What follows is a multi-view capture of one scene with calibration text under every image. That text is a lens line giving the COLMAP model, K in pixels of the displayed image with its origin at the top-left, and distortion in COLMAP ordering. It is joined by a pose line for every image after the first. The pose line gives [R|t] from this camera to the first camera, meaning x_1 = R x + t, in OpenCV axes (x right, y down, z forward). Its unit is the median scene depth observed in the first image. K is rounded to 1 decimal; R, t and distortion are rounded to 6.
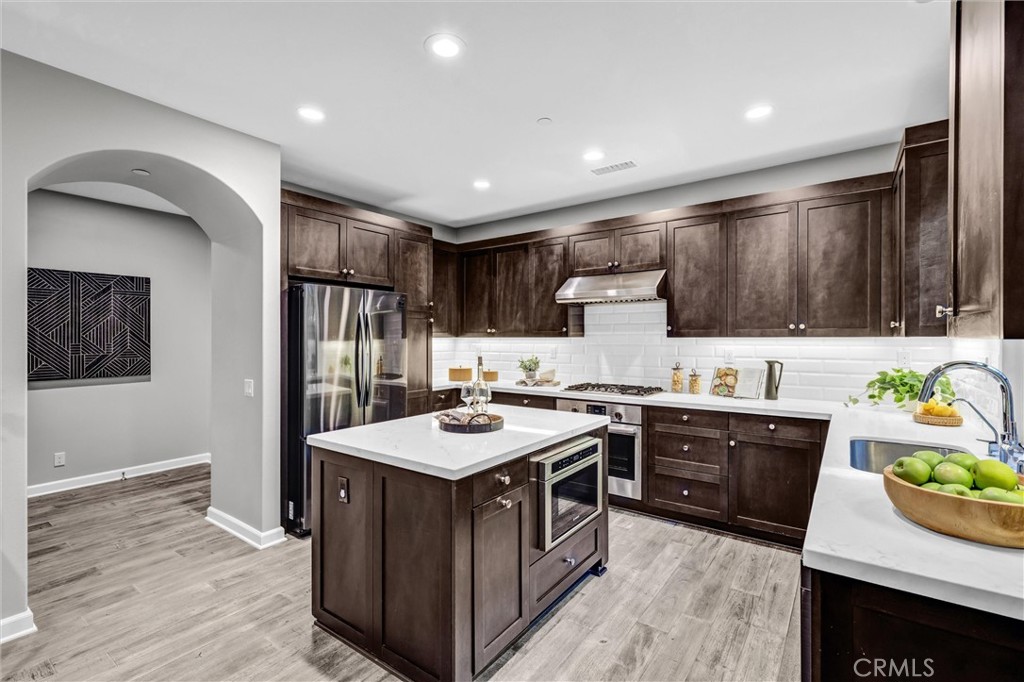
lens RADIAL K [[453.6, 0, 516.5], [0, 453.6, 339.1], [0, 0, 1]] dist [0.000013, 0.000020]
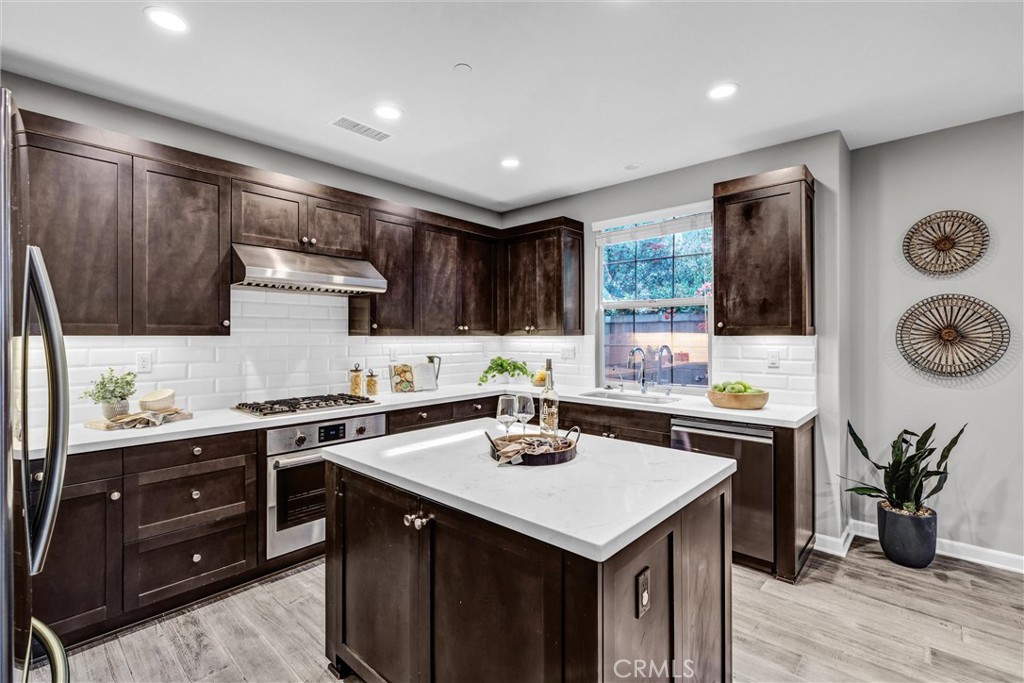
lens RADIAL K [[463.6, 0, 517.9], [0, 463.6, 338.0], [0, 0, 1]] dist [0.000643, -0.000088]
pose [[0.100268, -0.004343, 0.994951, -0.584282], [0.003812, 0.999985, 0.003981, -0.002781], [-0.994953, 0.003394, 0.100283, 0.626735]]
